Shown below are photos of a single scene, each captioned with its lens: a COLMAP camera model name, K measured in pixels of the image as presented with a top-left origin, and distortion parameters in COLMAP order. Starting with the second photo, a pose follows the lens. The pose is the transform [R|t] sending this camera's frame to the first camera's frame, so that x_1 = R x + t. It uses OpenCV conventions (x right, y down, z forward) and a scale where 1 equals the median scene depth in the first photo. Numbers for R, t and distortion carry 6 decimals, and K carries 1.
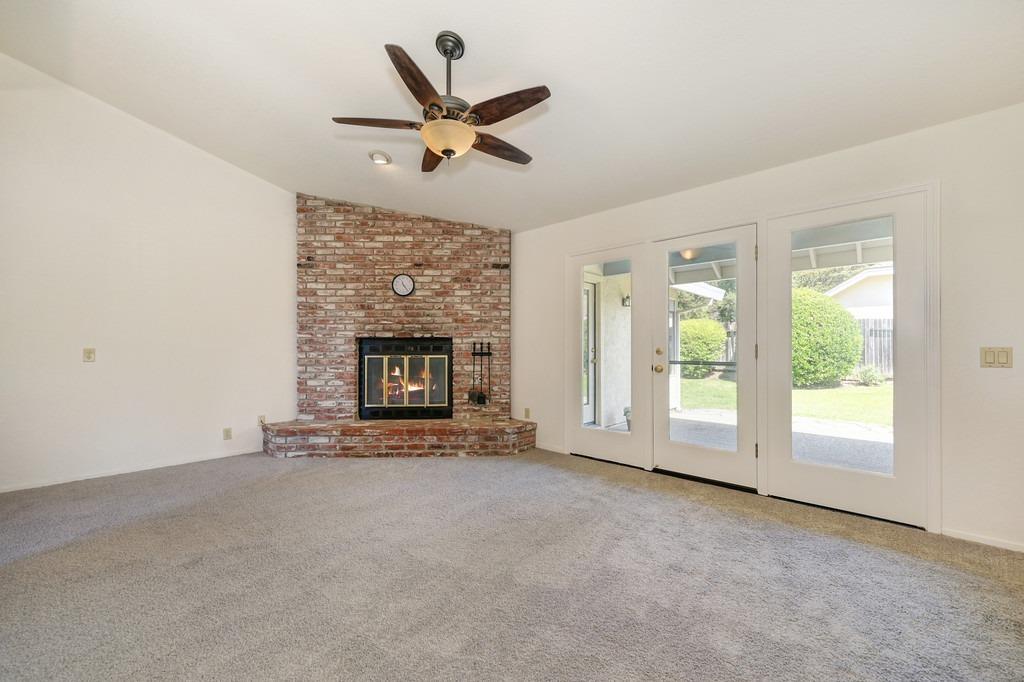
lens RADIAL K [[404.5, 0, 511.4], [0, 404.5, 347.6], [0, 0, 1]] dist [-0.000443, -0.000044]
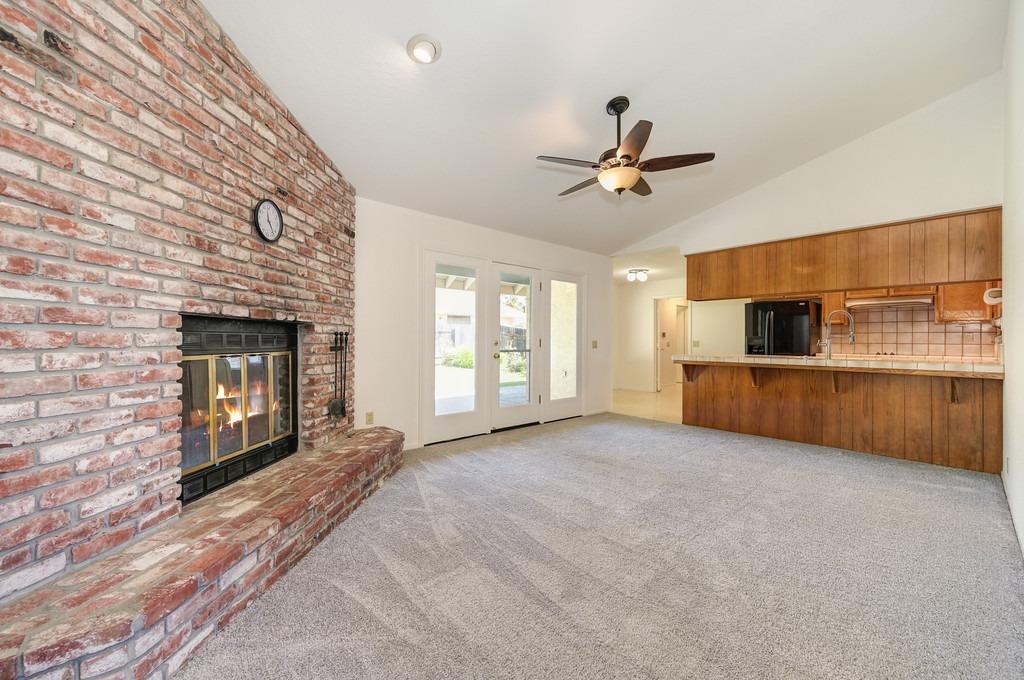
lens RADIAL K [[403.7, 0, 512.0], [0, 403.7, 340.0], [0, 0, 1]] dist [-0.001308, 0.000088]
pose [[0.099610, 0.003720, 0.995020, -0.760447], [-0.004402, 0.999985, -0.003298, 0.002130], [-0.995017, -0.004052, 0.099624, 0.625617]]
